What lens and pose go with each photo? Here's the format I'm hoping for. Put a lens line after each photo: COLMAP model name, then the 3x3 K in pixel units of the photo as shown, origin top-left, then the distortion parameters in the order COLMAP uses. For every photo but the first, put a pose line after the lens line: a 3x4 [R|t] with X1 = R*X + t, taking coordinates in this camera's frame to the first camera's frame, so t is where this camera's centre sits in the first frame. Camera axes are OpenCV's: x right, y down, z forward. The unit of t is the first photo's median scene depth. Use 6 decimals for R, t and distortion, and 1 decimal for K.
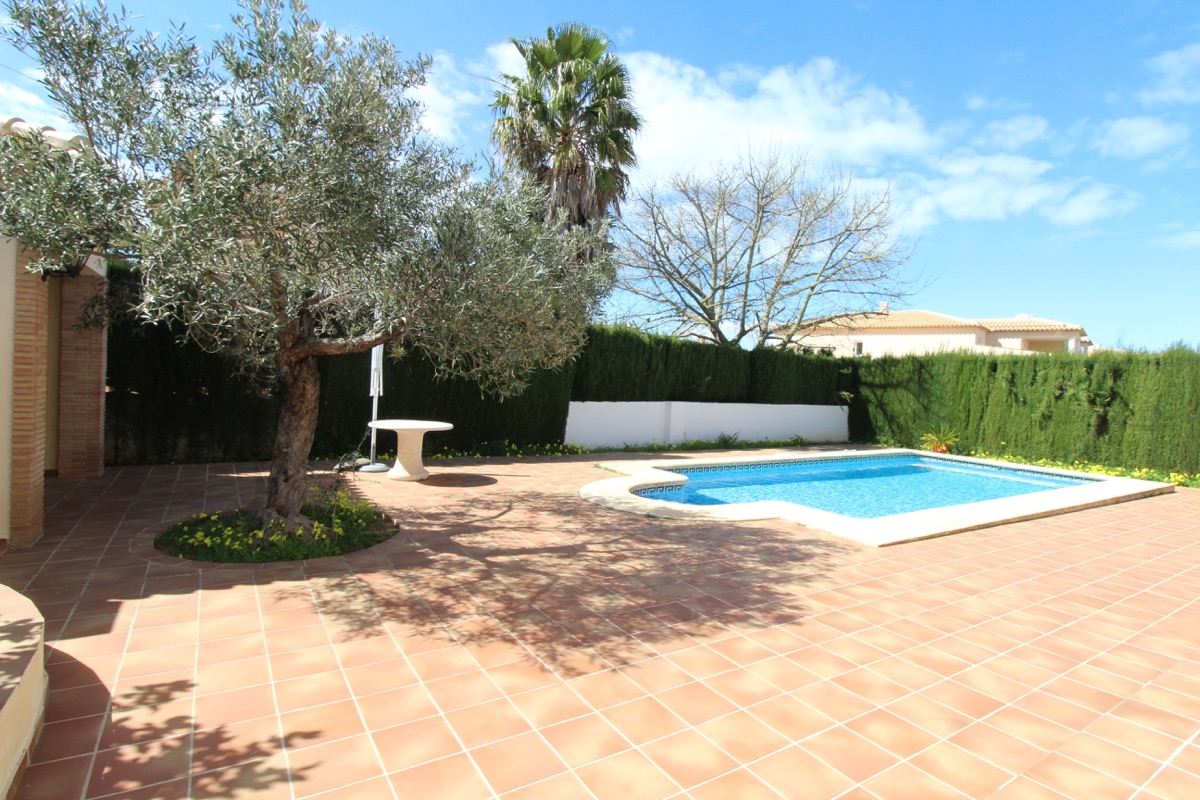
lens RADIAL K [[602.6, 0, 600.8], [0, 602.6, 391.5], [0, 0, 1]] dist [-0.018055, -0.000846]
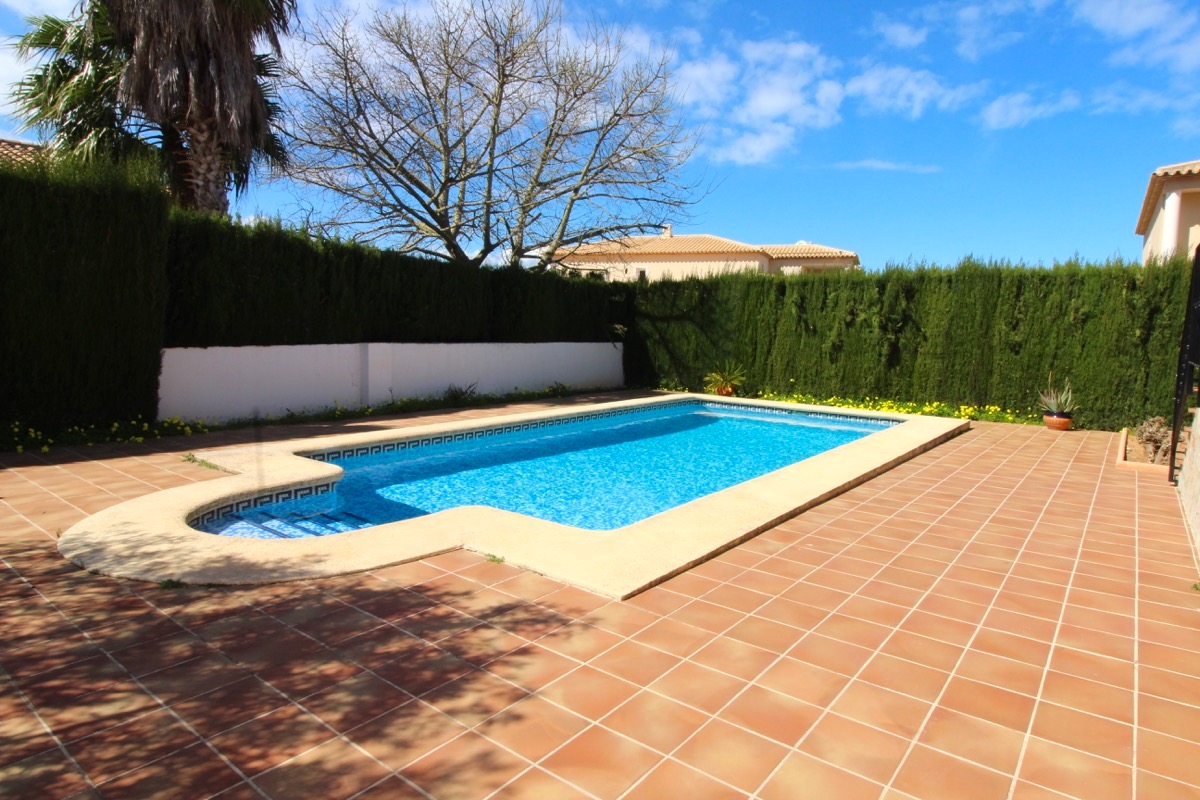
lens RADIAL K [[688.9, 0, 601.3], [0, 688.9, 402.5], [0, 0, 1]] dist [-0.005498, -0.003140]
pose [[0.942871, -0.059900, 0.327728, 0.097222], [0.026871, 0.994172, 0.104401, 0.008769], [-0.332071, -0.089631, 0.938986, 0.171222]]
